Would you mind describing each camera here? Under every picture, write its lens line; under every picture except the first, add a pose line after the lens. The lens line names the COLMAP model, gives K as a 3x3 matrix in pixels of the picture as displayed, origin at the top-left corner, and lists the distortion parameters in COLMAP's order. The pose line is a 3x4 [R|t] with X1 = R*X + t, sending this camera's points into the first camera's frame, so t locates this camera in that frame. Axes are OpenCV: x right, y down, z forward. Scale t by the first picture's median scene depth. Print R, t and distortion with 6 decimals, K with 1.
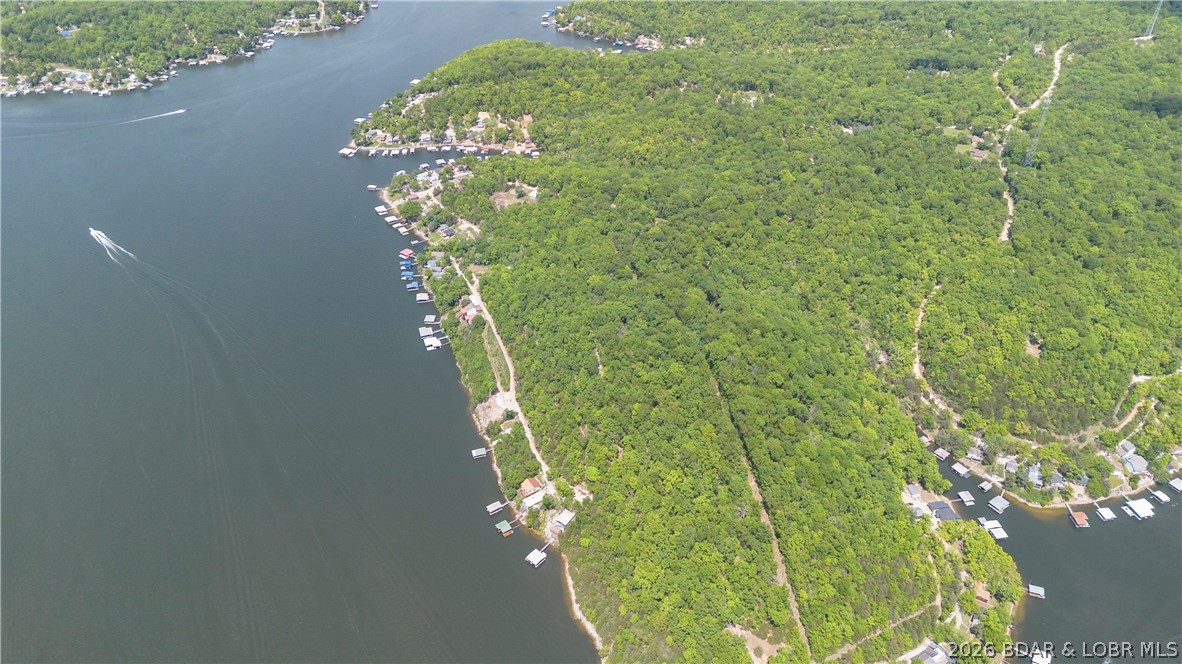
lens RADIAL K [[834.8, 0, 591.0], [0, 834.8, 332.0], [0, 0, 1]] dist [0.086186, -0.100109]
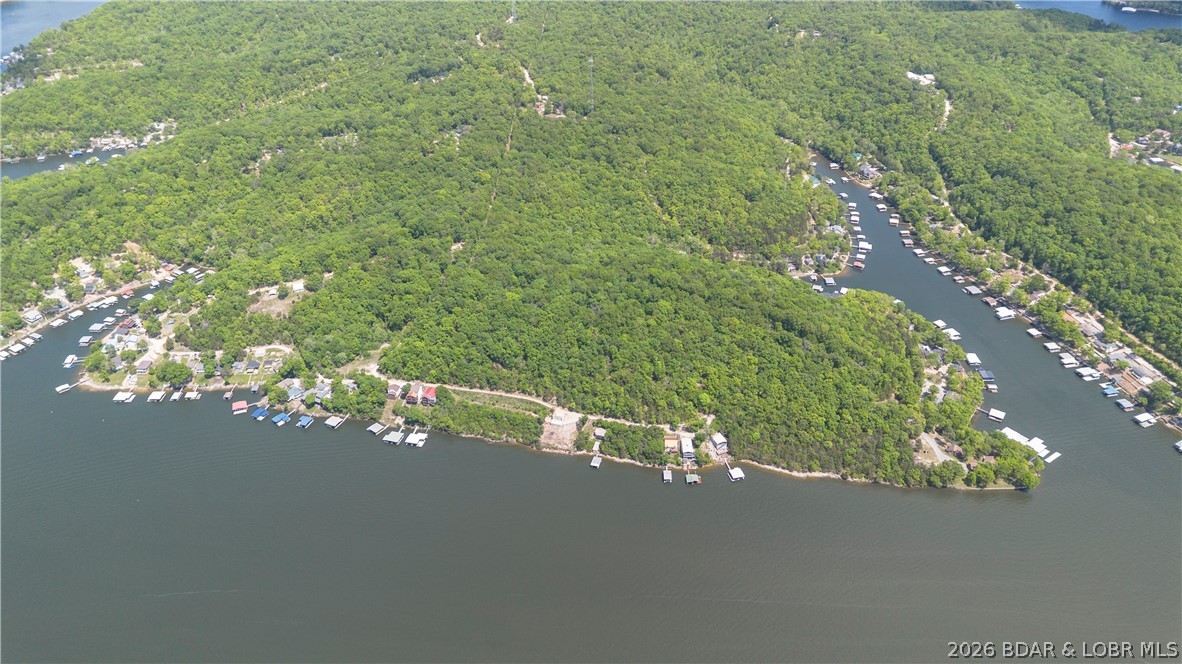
lens RADIAL K [[834.8, 0, 591.0], [0, 834.8, 332.0], [0, 0, 1]] dist [0.086186, -0.100109]
pose [[0.549676, -0.455793, 0.700078, -0.684109], [0.495499, 0.852591, 0.166040, -0.146381], [-0.672560, 0.255619, 0.694494, 0.210580]]
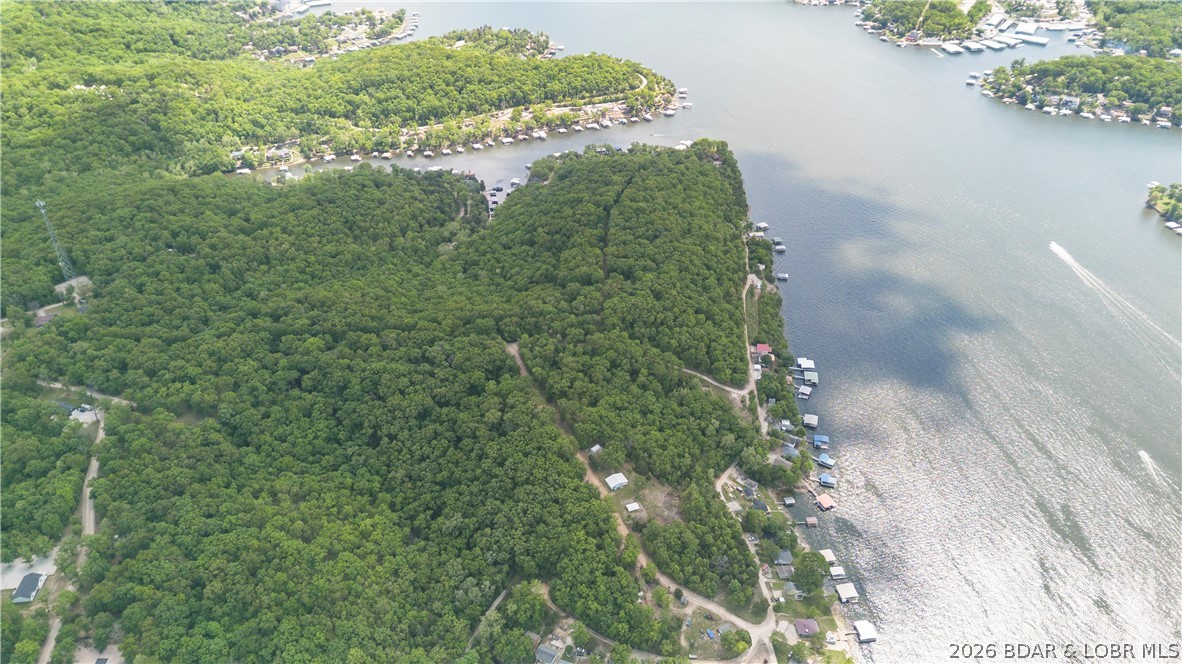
lens RADIAL K [[834.8, 0, 591.0], [0, 834.8, 332.0], [0, 0, 1]] dist [0.086186, -0.100109]
pose [[-0.898803, -0.240799, 0.366291, -0.318706], [0.269284, 0.356041, 0.894830, -0.936245], [-0.345889, 0.902912, -0.255168, 1.306995]]
